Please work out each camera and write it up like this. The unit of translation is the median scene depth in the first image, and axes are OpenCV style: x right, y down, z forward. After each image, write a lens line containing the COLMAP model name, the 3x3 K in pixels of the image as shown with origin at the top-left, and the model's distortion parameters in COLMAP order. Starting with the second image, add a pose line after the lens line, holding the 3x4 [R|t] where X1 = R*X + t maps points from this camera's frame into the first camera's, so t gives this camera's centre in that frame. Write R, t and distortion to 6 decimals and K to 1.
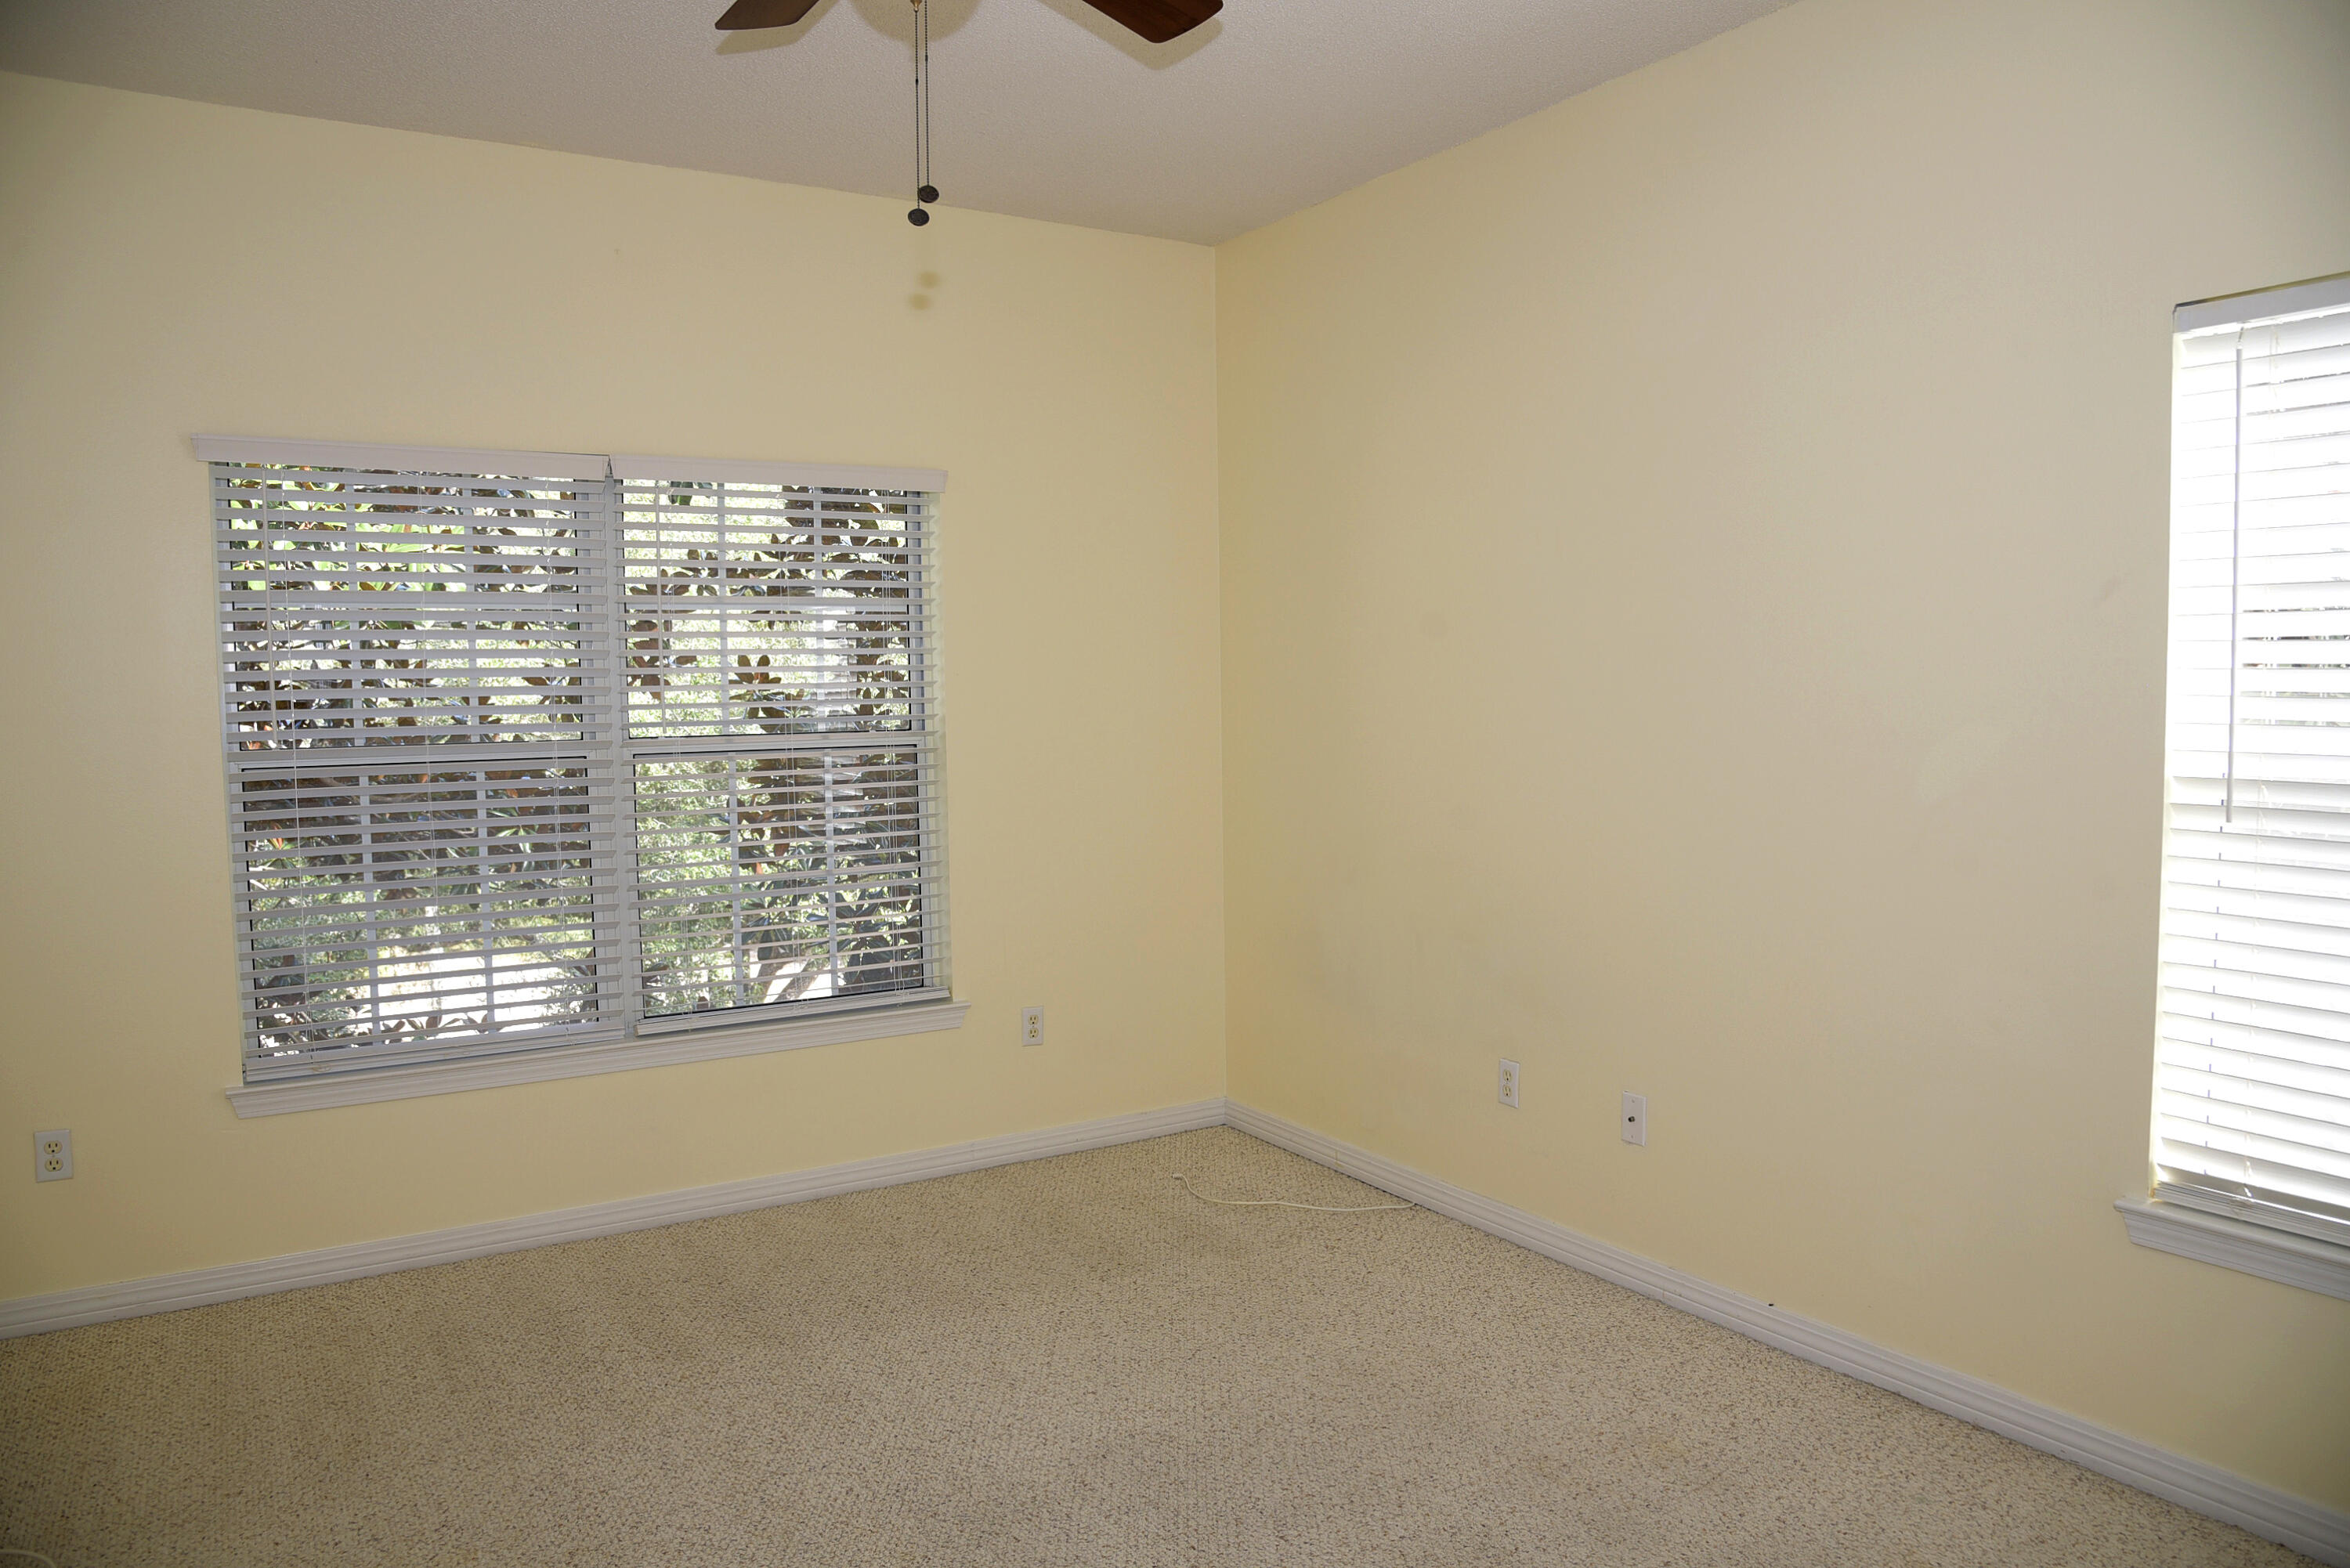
lens RADIAL K [[1590.6, 0, 1175.0], [0, 1590.6, 784.0], [0, 0, 1]] dist [-0.075522, 0.001889]
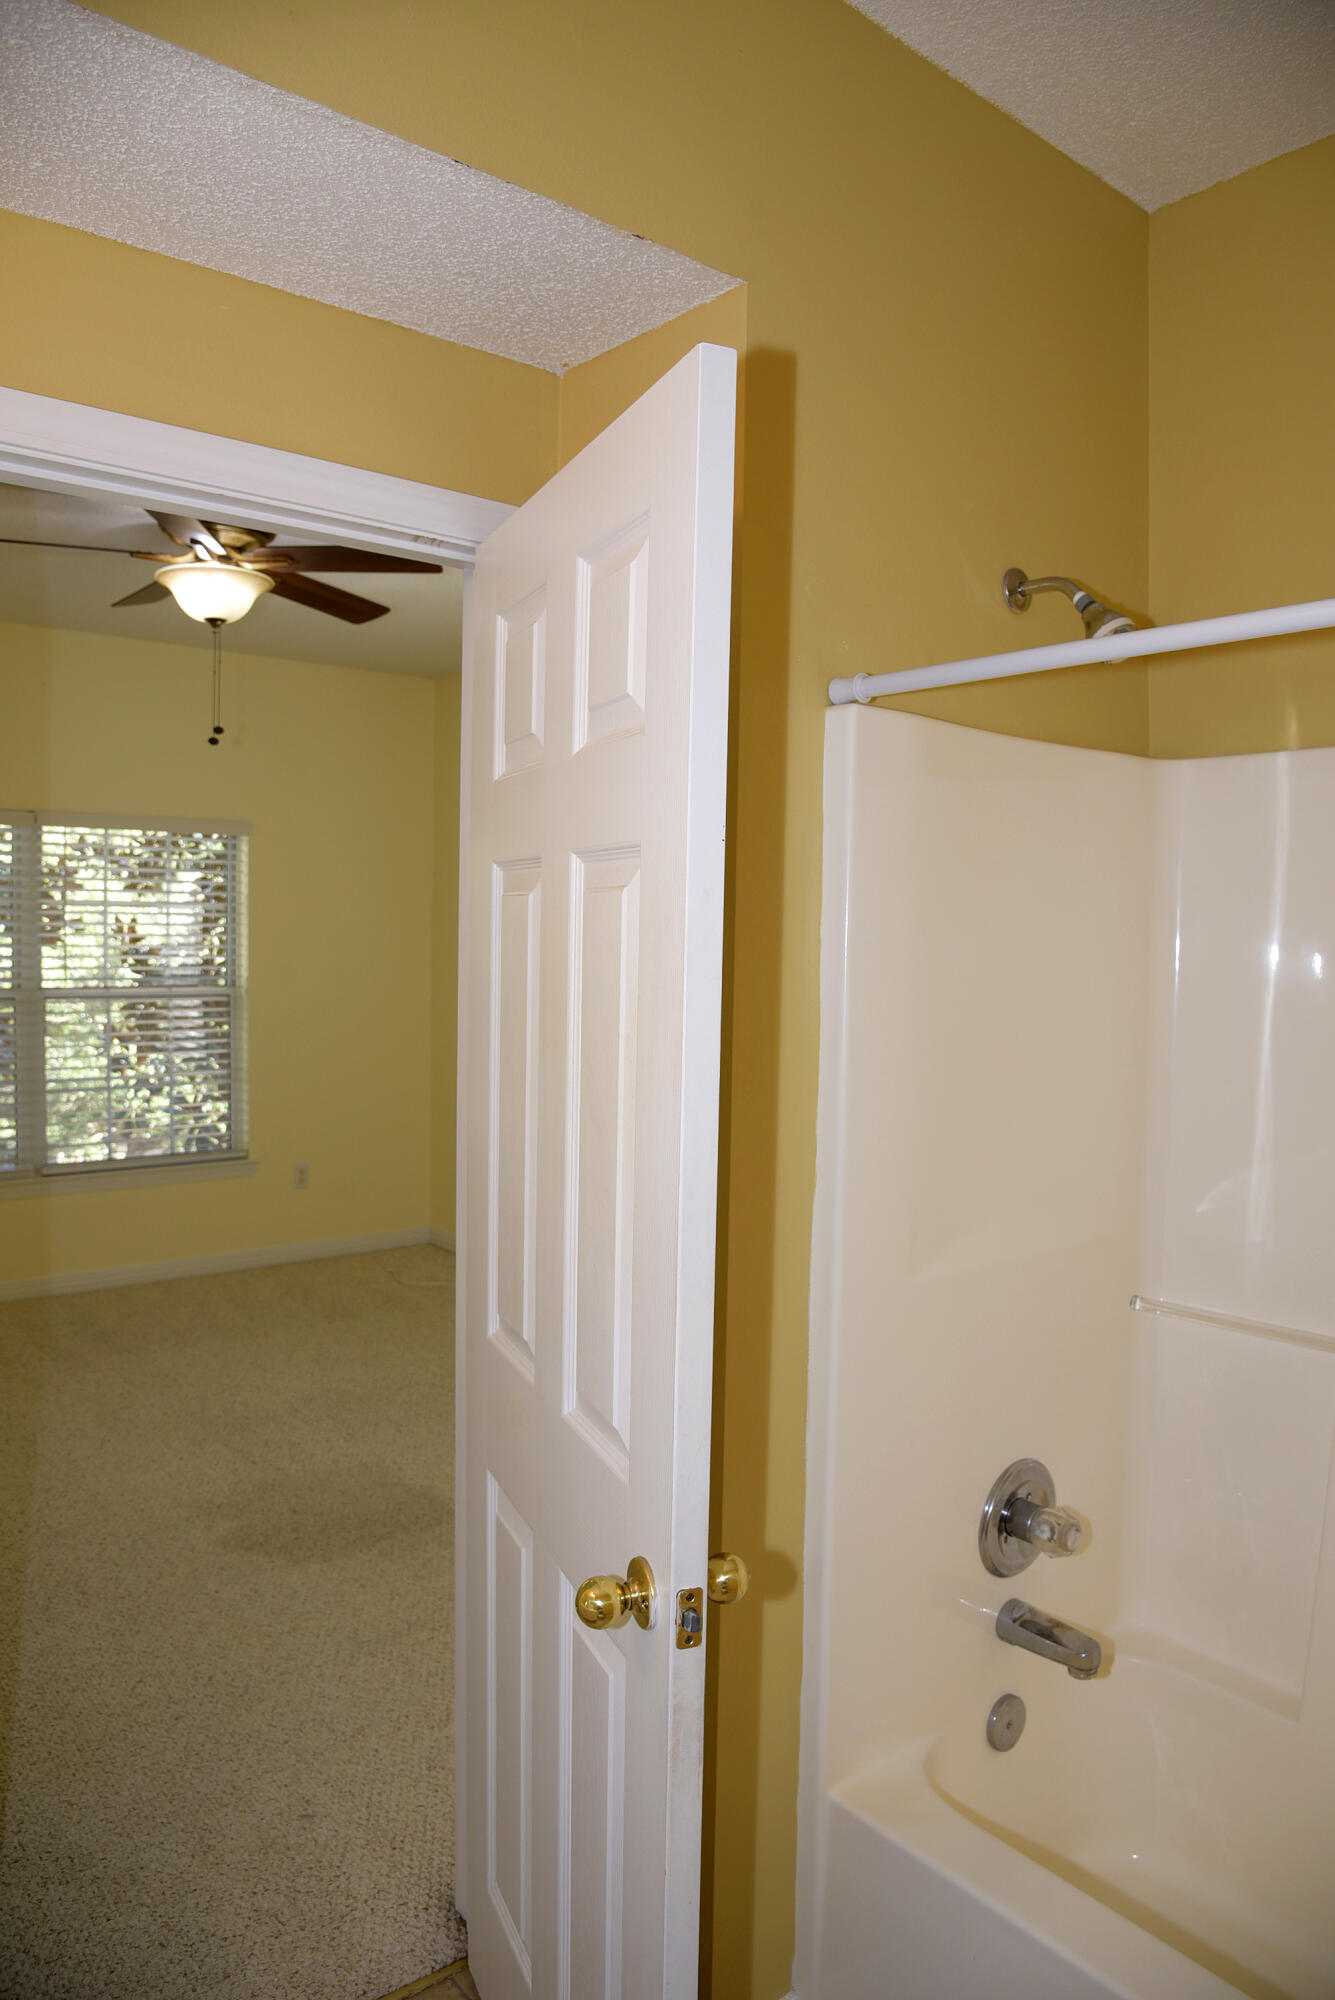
lens RADIAL K [[1353.8, 0, 667.5], [0, 1353.8, 1000.0], [0, 0, 1]] dist [-0.075522, 0.001889]
pose [[0.992024, 0.025984, 0.123340, 0.085493], [-0.024511, 0.999609, -0.013446, -0.010380], [-0.123641, 0.010315, 0.992273, -0.309356]]
